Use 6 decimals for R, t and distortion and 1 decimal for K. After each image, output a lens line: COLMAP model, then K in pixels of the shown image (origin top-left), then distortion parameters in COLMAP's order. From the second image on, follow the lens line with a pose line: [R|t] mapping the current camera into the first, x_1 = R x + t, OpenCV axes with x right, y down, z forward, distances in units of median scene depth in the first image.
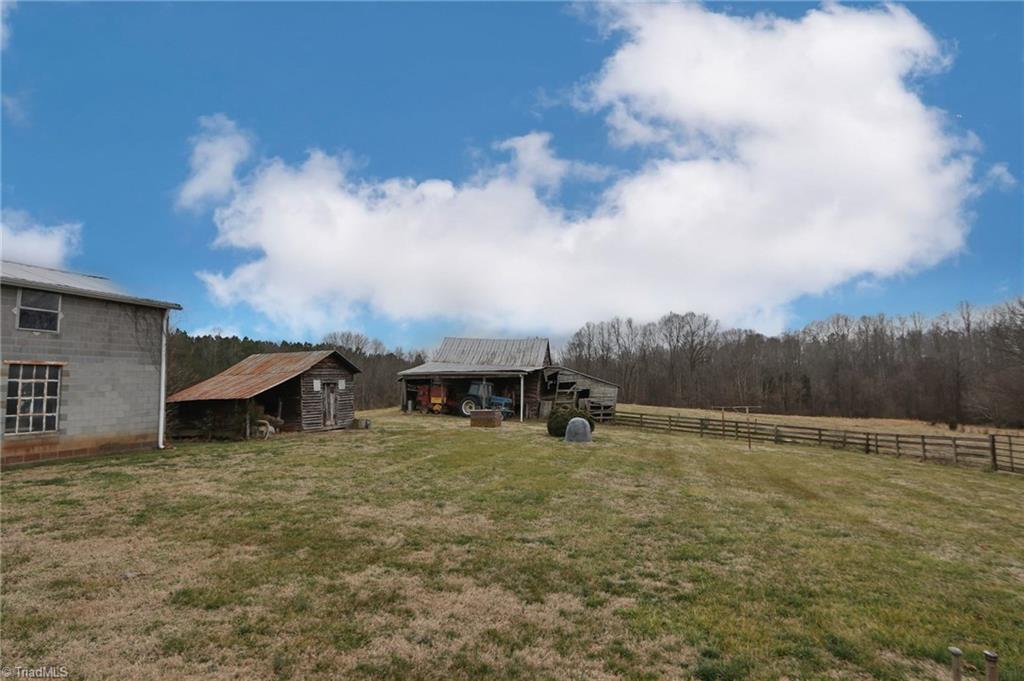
lens RADIAL K [[525.7, 0, 511.9], [0, 525.7, 342.4], [0, 0, 1]] dist [-0.007742, 0.000876]
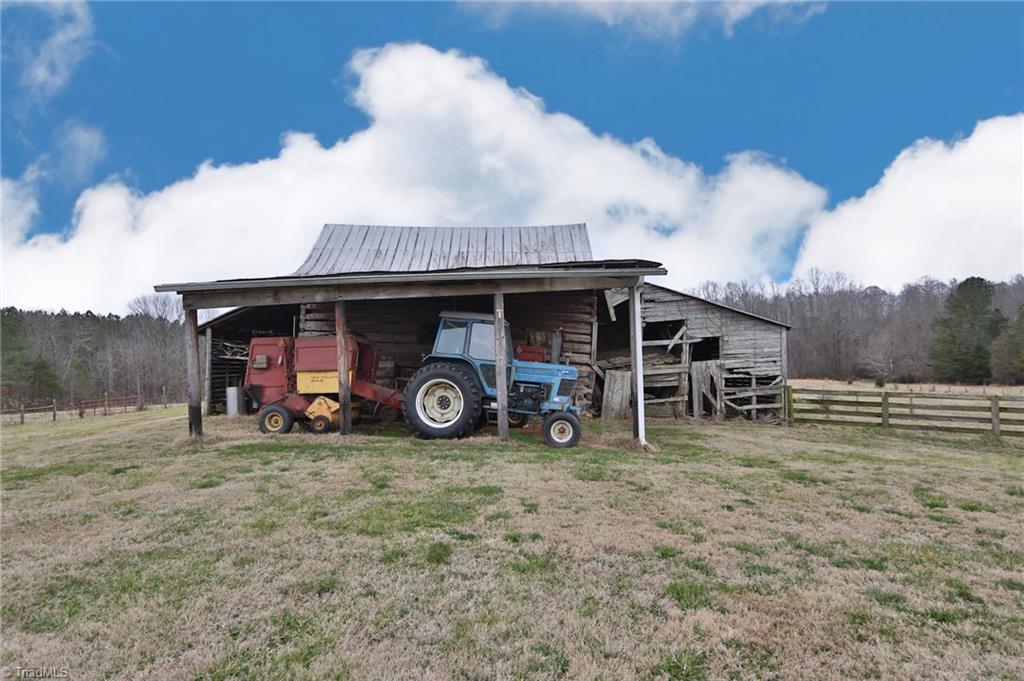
lens RADIAL K [[525.7, 0, 506.5], [0, 525.7, 342.2], [0, 0, 1]] dist [-0.007742, 0.000876]
pose [[0.971457, -0.028102, 0.235547, -0.109932], [0.016663, 0.998589, 0.050413, 0.074854], [-0.236631, -0.045049, 0.970555, 0.695090]]
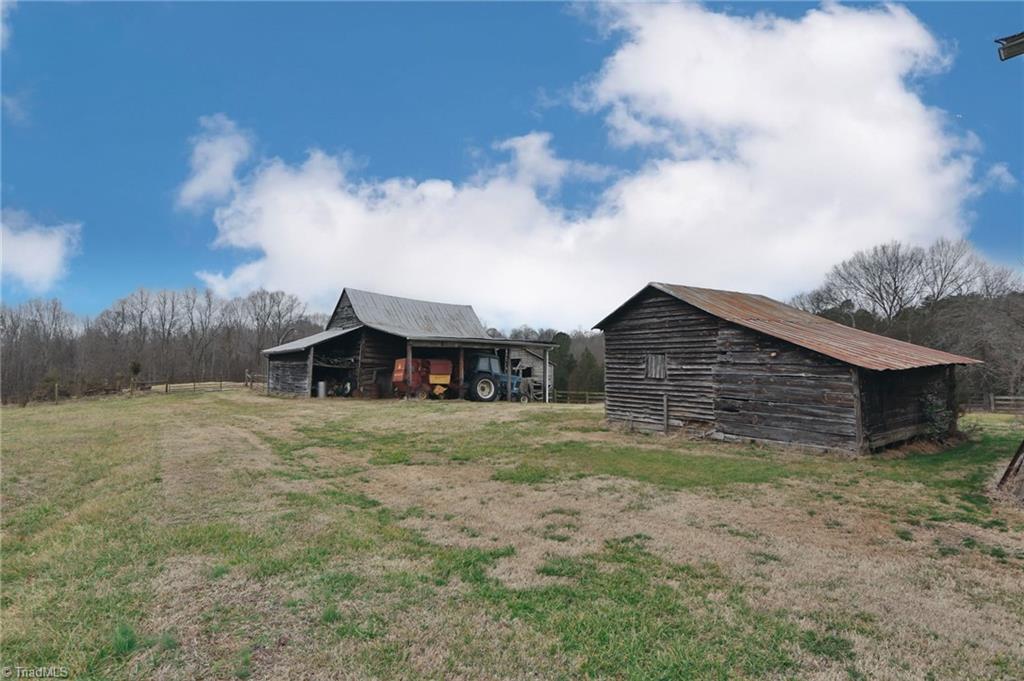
lens RADIAL K [[525.7, 0, 508.9], [0, 525.7, 341.1], [0, 0, 1]] dist [-0.007742, 0.000876]
pose [[0.622329, 0.053607, 0.780918, -0.622164], [-0.071382, 0.997382, -0.011580, 0.061419], [-0.779494, -0.048537, 0.624526, 0.500502]]
